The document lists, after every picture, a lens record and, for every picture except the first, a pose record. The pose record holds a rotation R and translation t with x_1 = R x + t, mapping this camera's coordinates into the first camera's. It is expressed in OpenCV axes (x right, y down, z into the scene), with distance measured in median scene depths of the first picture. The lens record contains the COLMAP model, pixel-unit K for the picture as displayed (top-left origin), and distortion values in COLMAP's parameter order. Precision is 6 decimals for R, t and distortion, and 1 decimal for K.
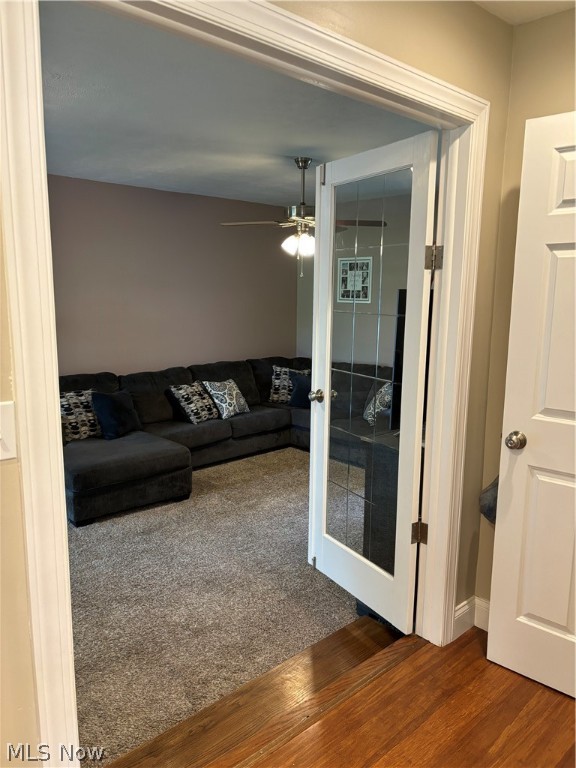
lens RADIAL K [[582.3, 0, 301.1], [0, 582.3, 382.4], [0, 0, 1]] dist [0.023773, -0.034301]
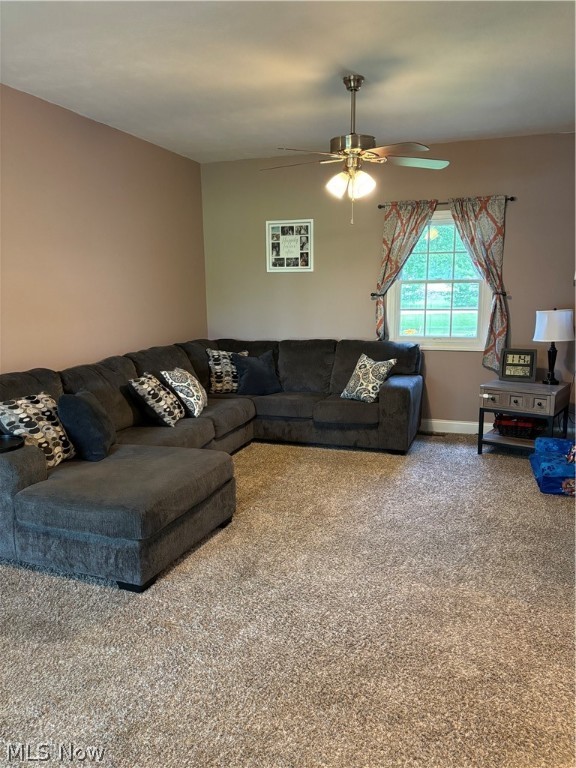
lens RADIAL K [[582.3, 0, 289.0], [0, 582.3, 382.1], [0, 0, 1]] dist [0.023773, -0.034301]
pose [[0.887389, -0.094735, 0.451183, -0.365982], [0.093365, 0.995309, 0.025356, 0.008336], [-0.451469, 0.019624, 0.892071, 0.240867]]
